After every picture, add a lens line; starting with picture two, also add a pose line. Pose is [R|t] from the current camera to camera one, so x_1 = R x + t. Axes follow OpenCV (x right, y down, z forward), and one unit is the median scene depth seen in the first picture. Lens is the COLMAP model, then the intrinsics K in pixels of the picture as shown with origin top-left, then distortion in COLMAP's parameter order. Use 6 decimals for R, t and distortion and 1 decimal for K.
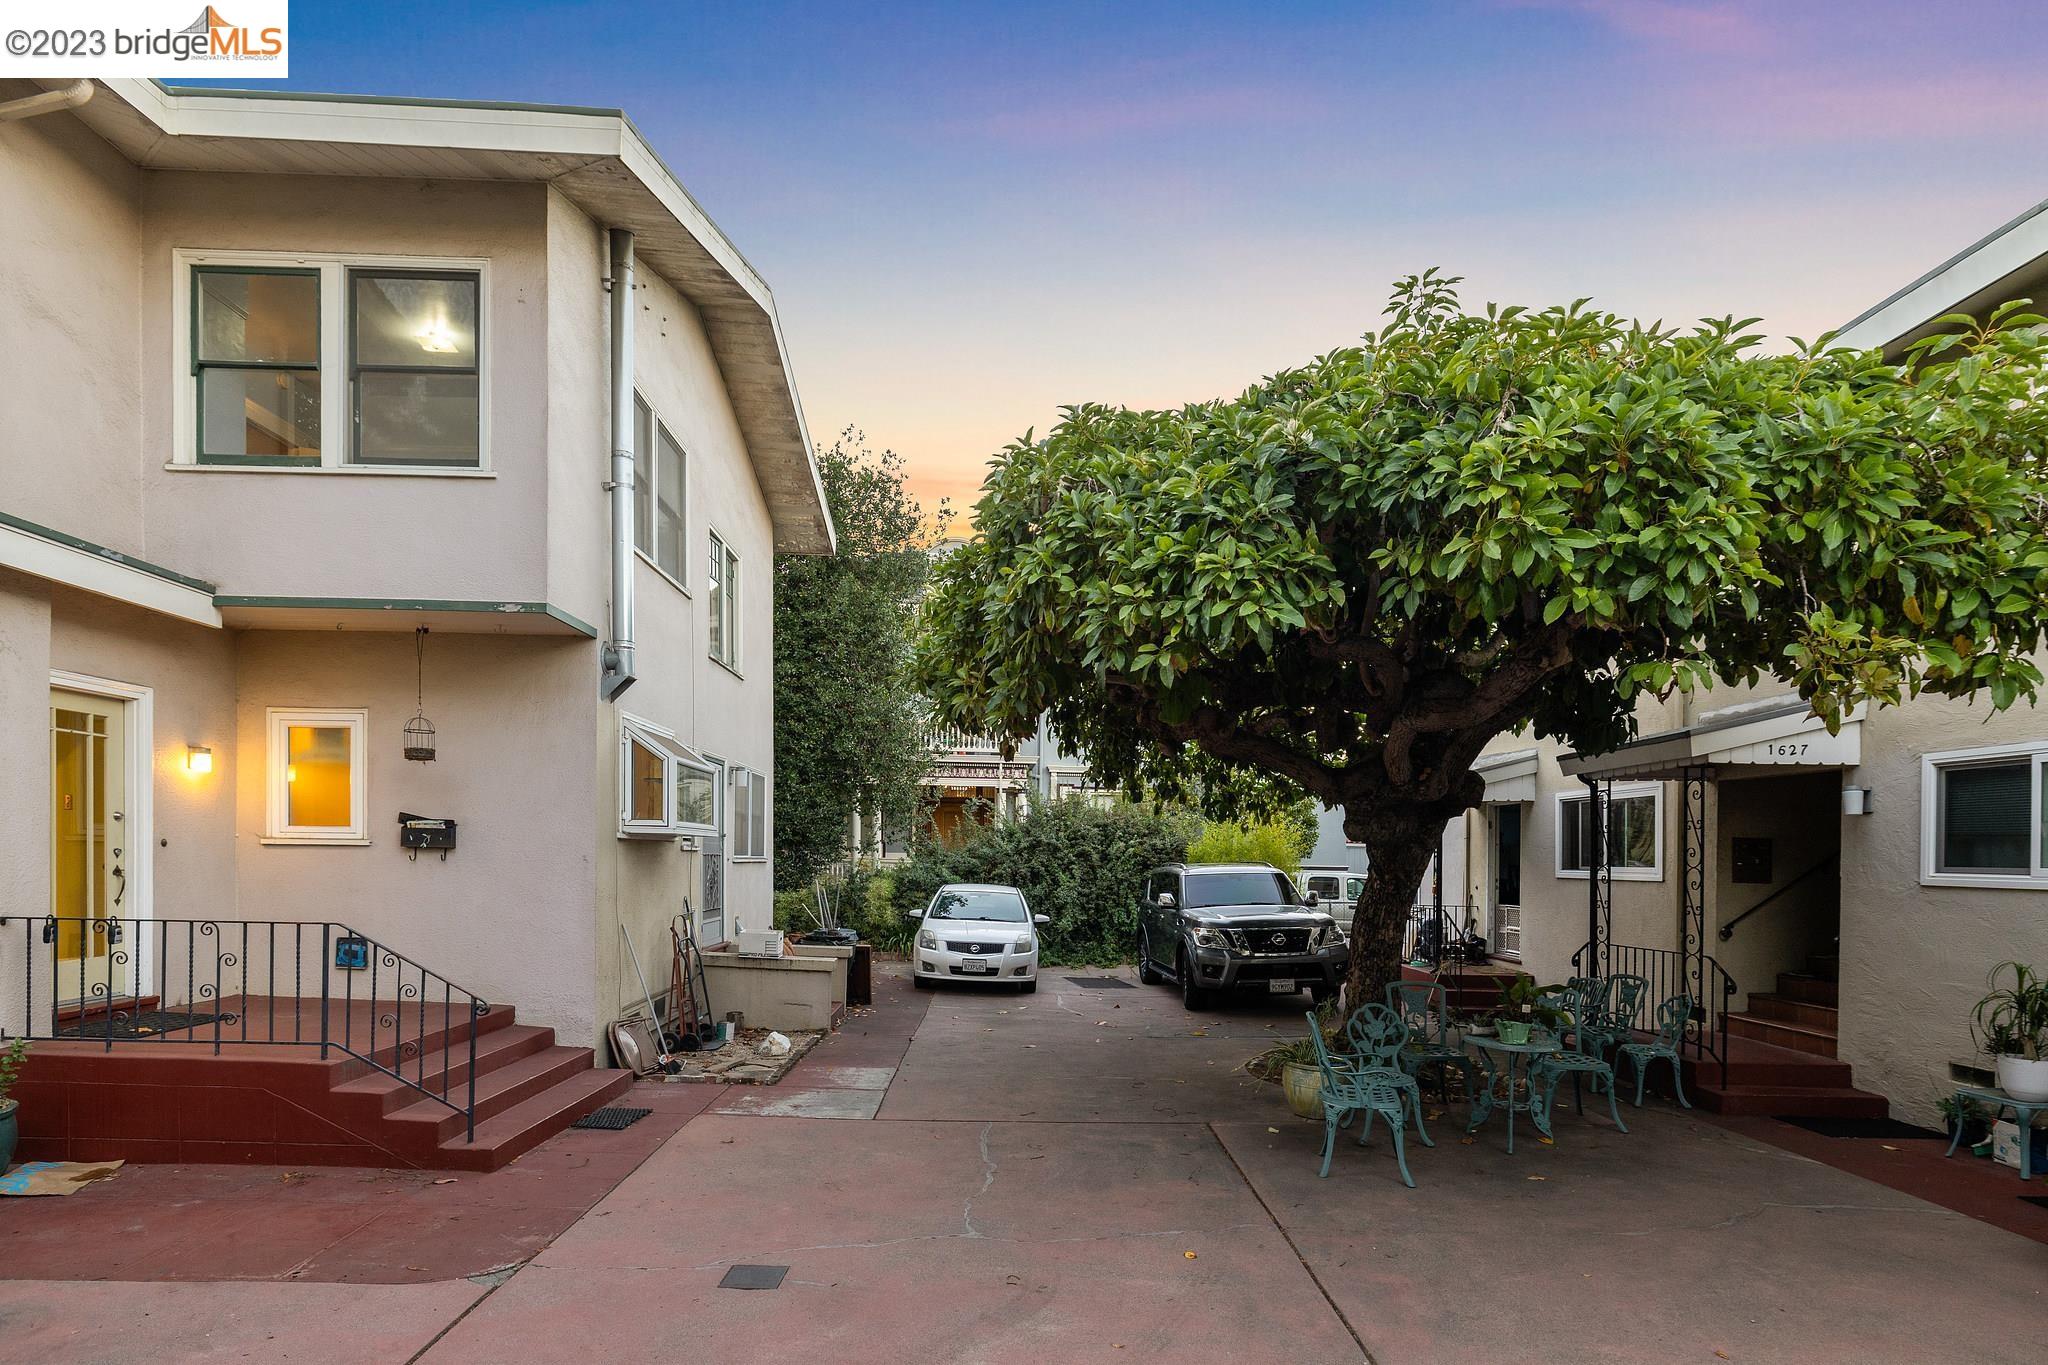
lens RADIAL K [[1070.2, 0, 897.2], [0, 1070.2, 856.0], [0, 0, 1]] dist [-0.008154, 0.000167]
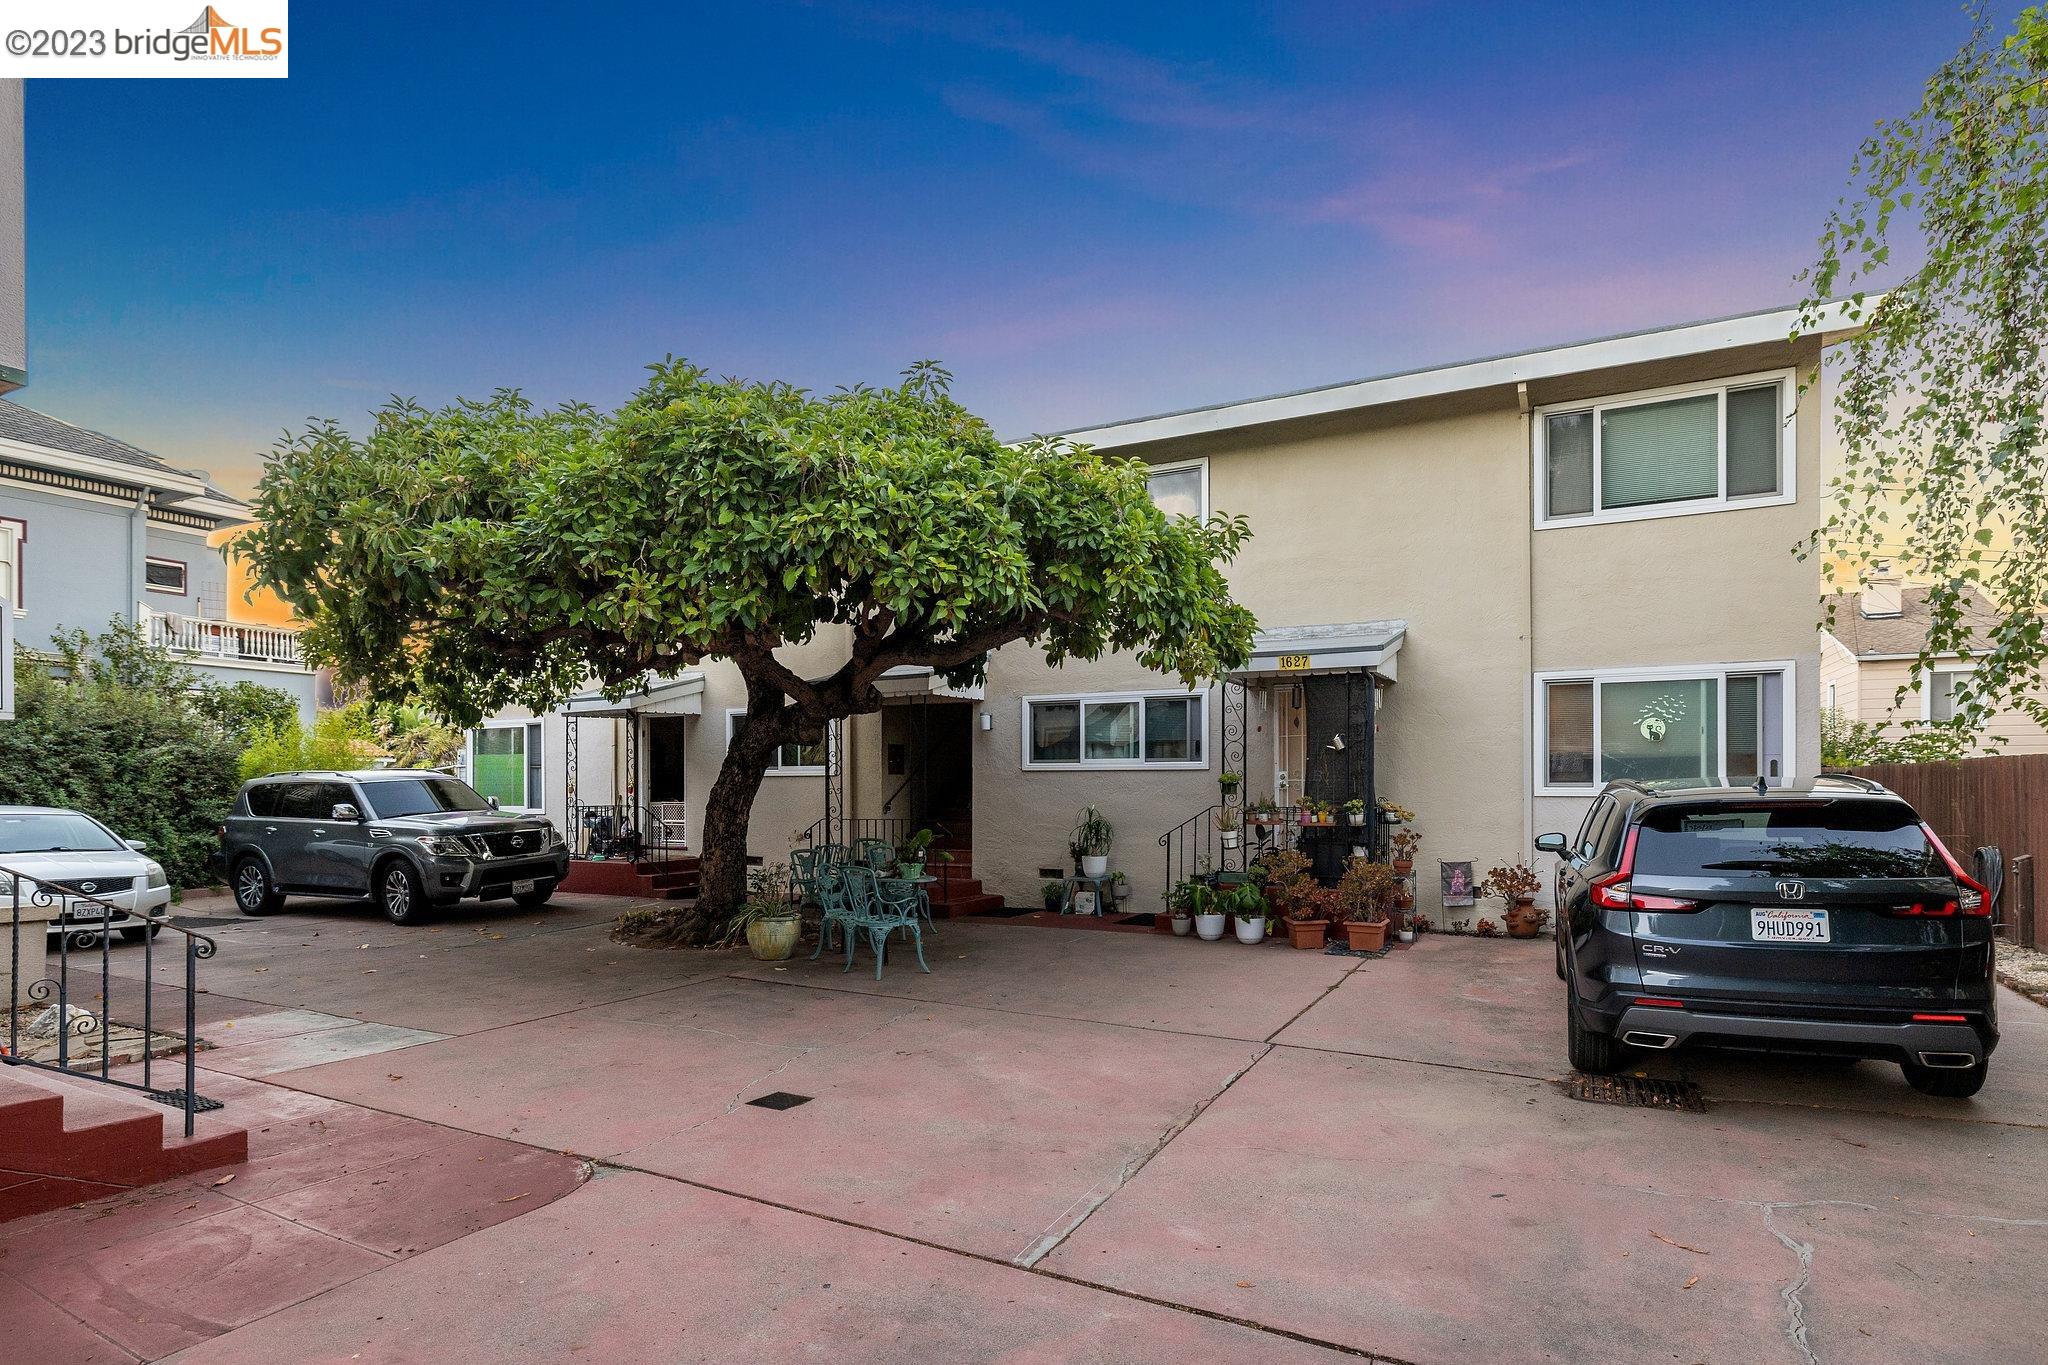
lens RADIAL K [[1070.2, 0, 1032.3], [0, 1070.2, 783.9], [0, 0, 1]] dist [-0.008154, 0.000167]
pose [[0.488794, -0.021212, 0.872141, -0.524928], [0.011084, 0.999775, 0.018104, 0.015729], [-0.872329, 0.000818, 0.488919, 0.105281]]
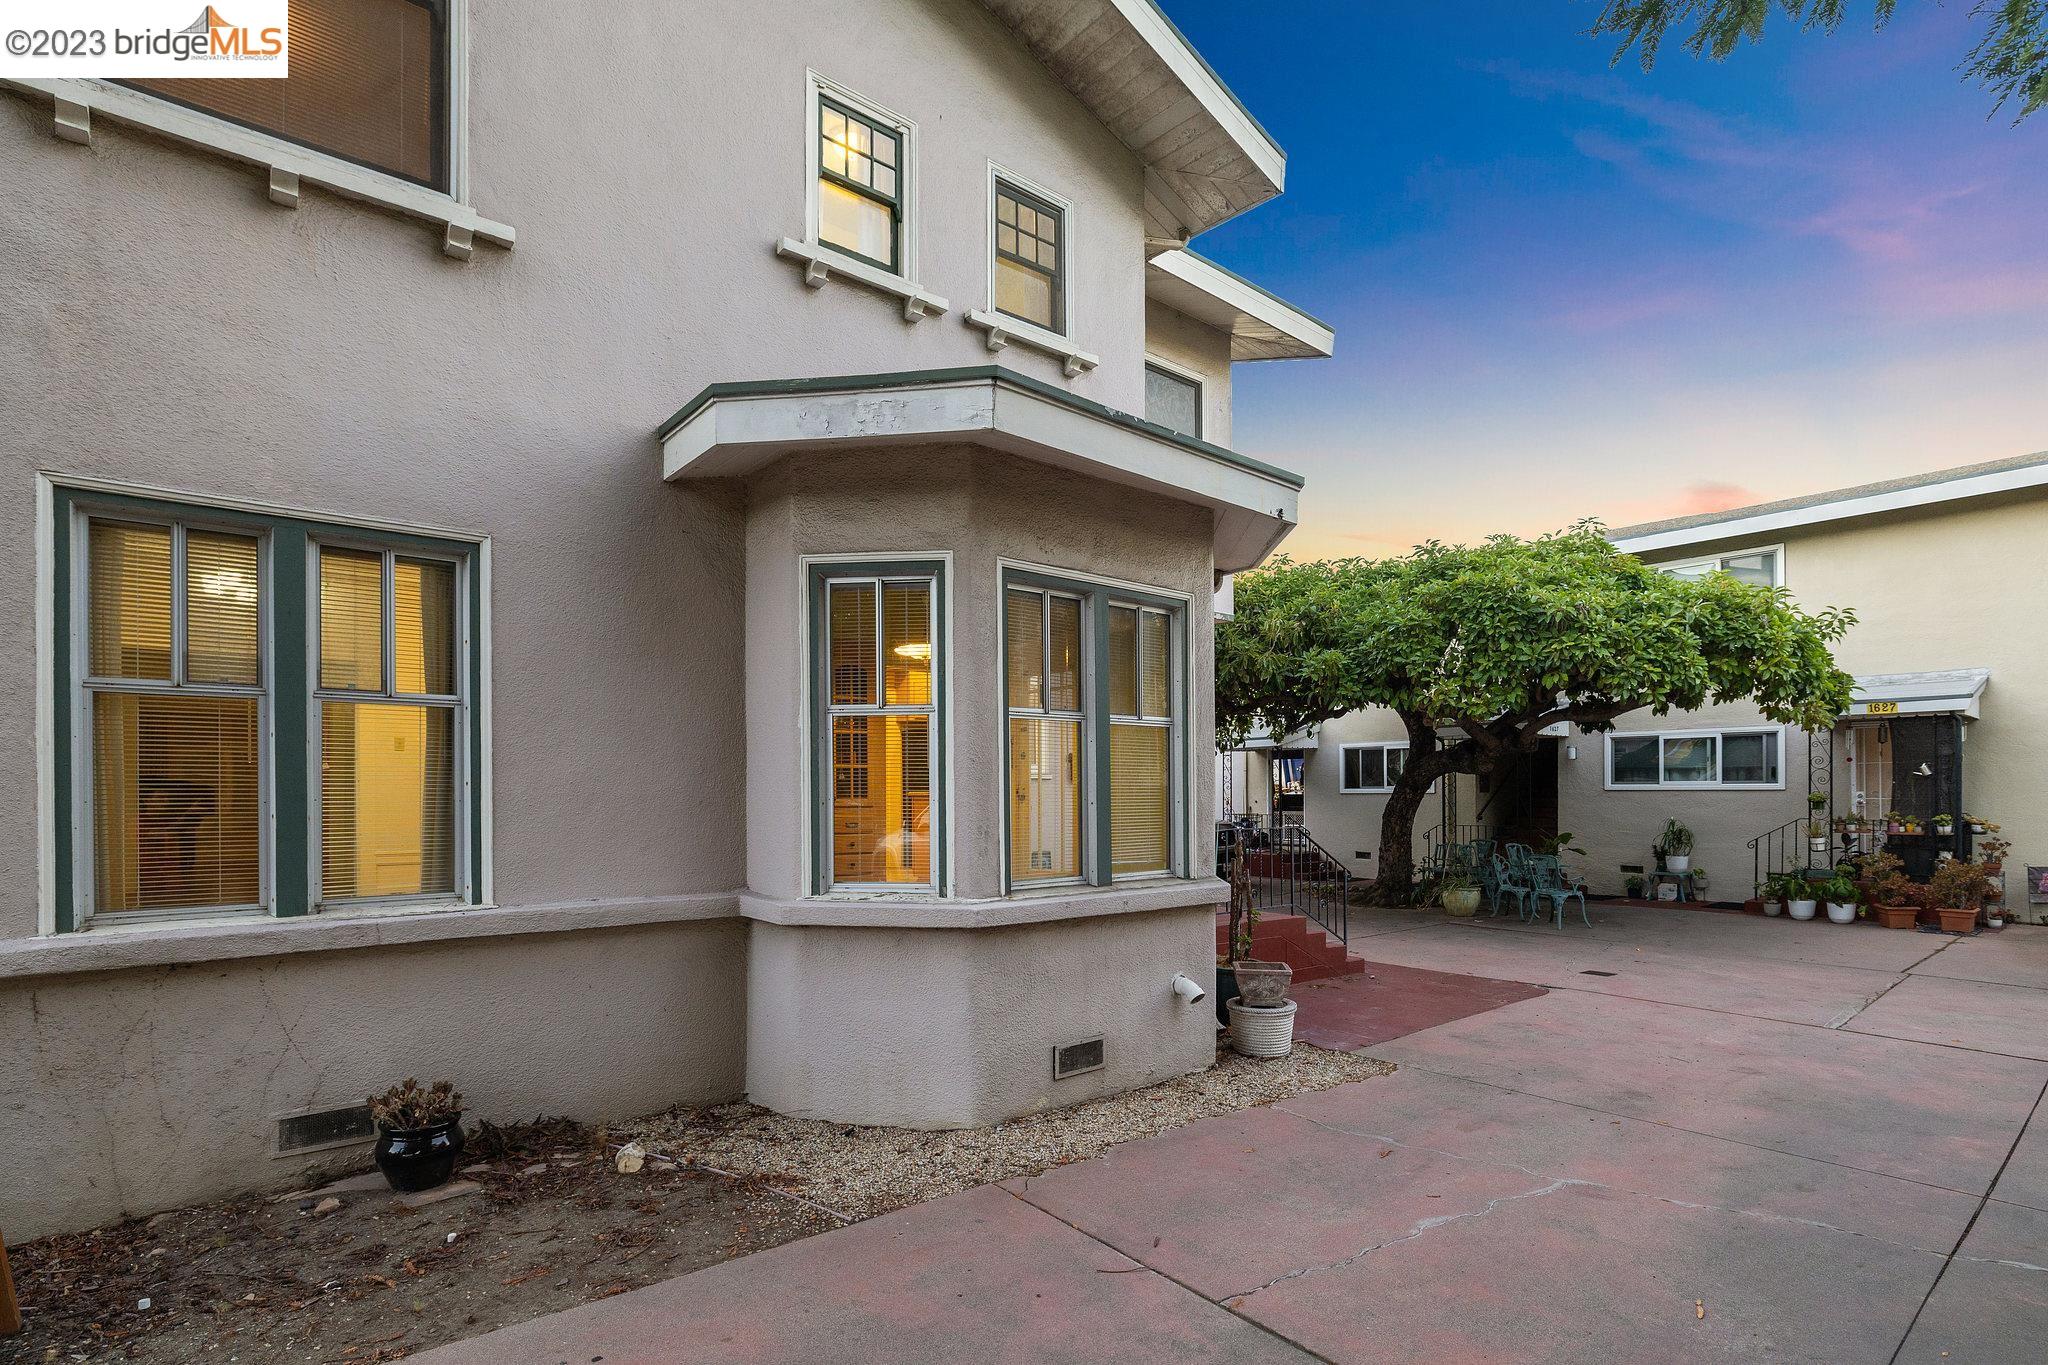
lens RADIAL K [[1009.7, 0, 1000.7], [0, 1009.7, 791.1], [0, 0, 1]] dist [-0.015080, 0.002612]
pose [[0.789448, -0.016551, 0.613594, -1.264914], [0.014141, 0.999861, 0.008777, -0.006929], [-0.613654, 0.001748, 0.789573, 0.074504]]
